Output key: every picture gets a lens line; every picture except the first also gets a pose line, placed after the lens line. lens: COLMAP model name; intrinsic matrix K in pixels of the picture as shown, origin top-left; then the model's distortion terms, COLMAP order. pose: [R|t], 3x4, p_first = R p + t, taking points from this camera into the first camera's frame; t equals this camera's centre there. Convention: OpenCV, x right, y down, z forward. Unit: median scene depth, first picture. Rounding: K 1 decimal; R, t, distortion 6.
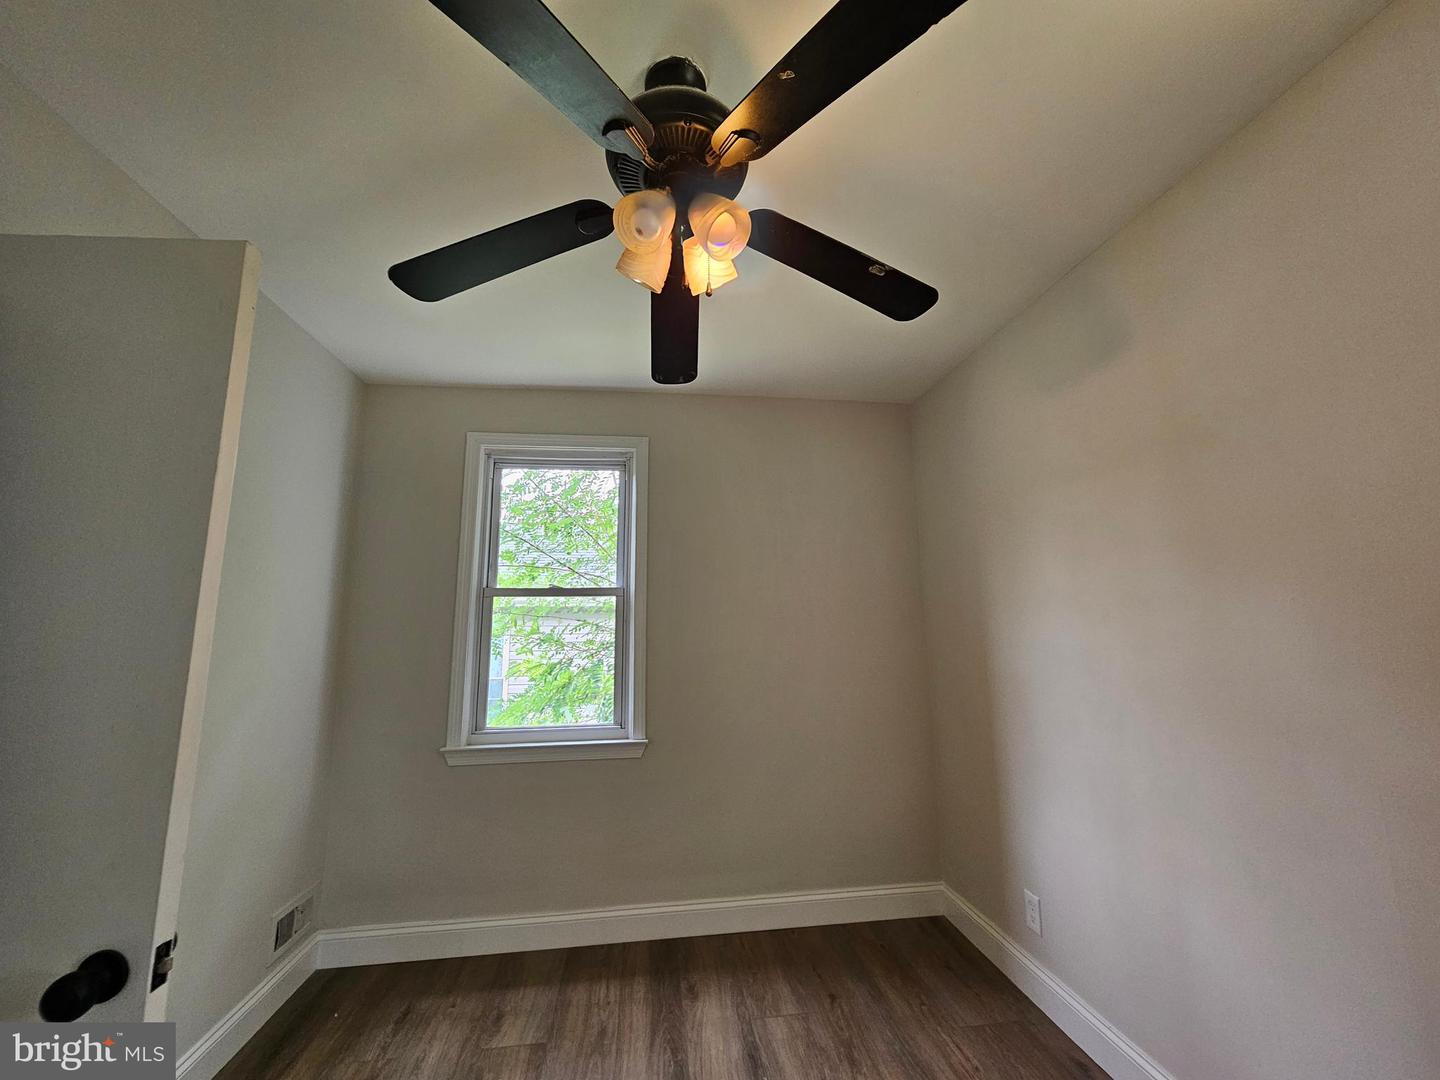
lens RADIAL K [[590.8, 0, 727.0], [0, 590.8, 525.6], [0, 0, 1]] dist [0.000013, -0.000434]
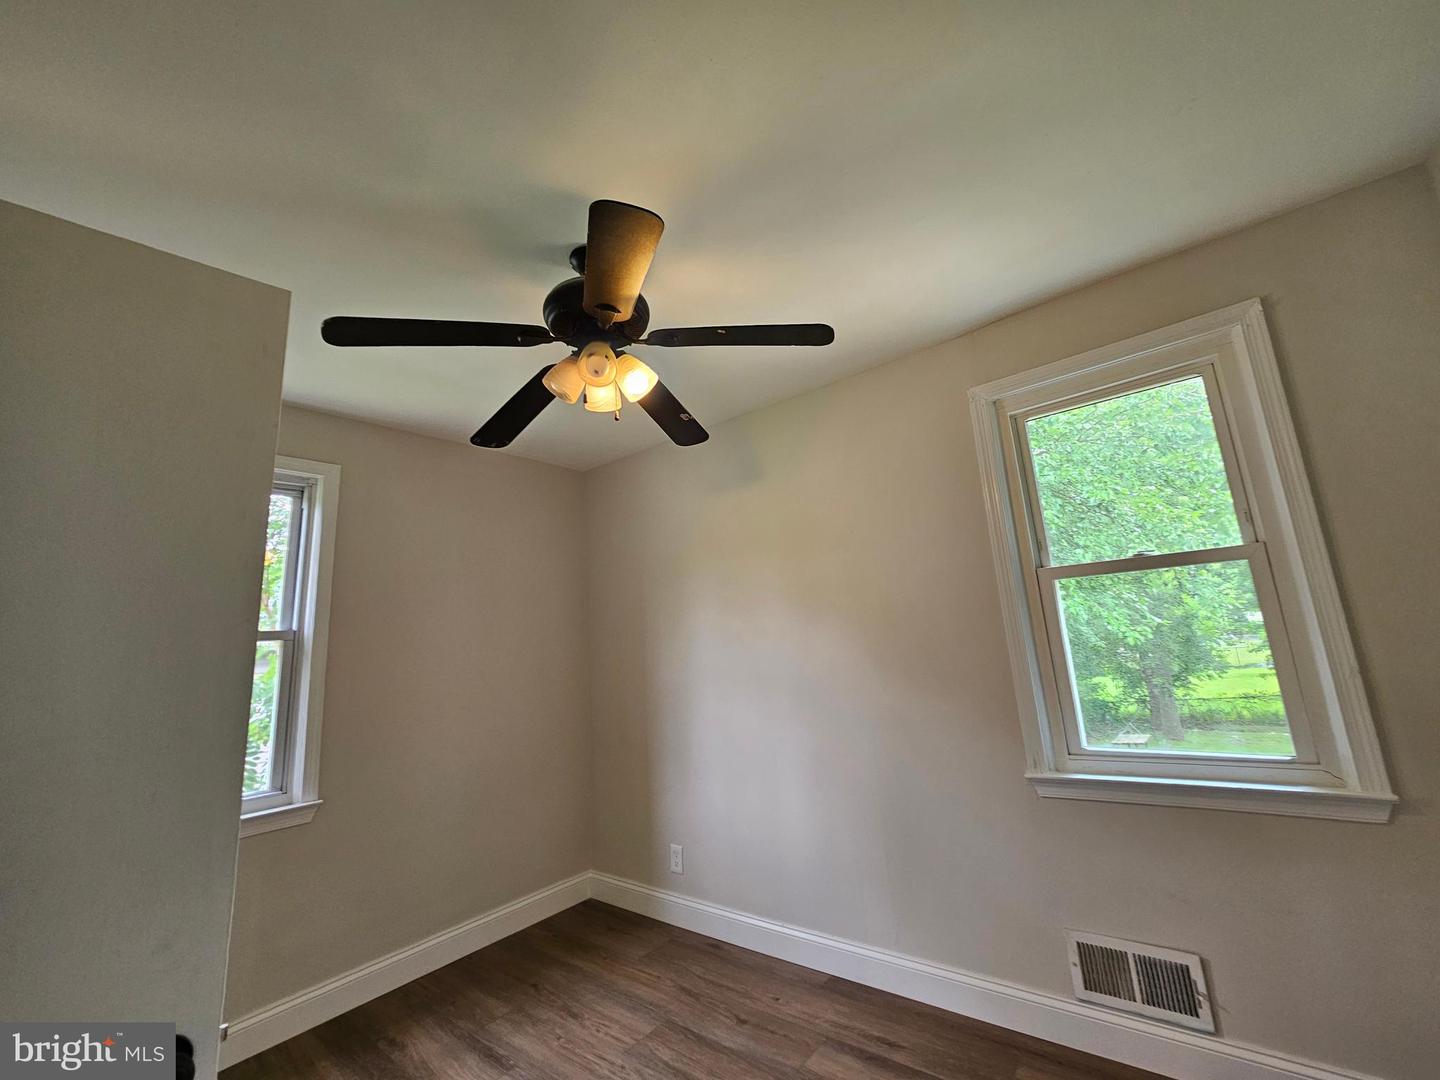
lens RADIAL K [[590.8, 0, 727.0], [0, 590.8, 525.6], [0, 0, 1]] dist [0.000013, -0.000434]
pose [[0.719429, 0.105082, 0.686571, -0.431146], [-0.060209, 0.994203, -0.089076, -0.013269], [-0.691951, 0.022746, 0.721586, -0.109527]]
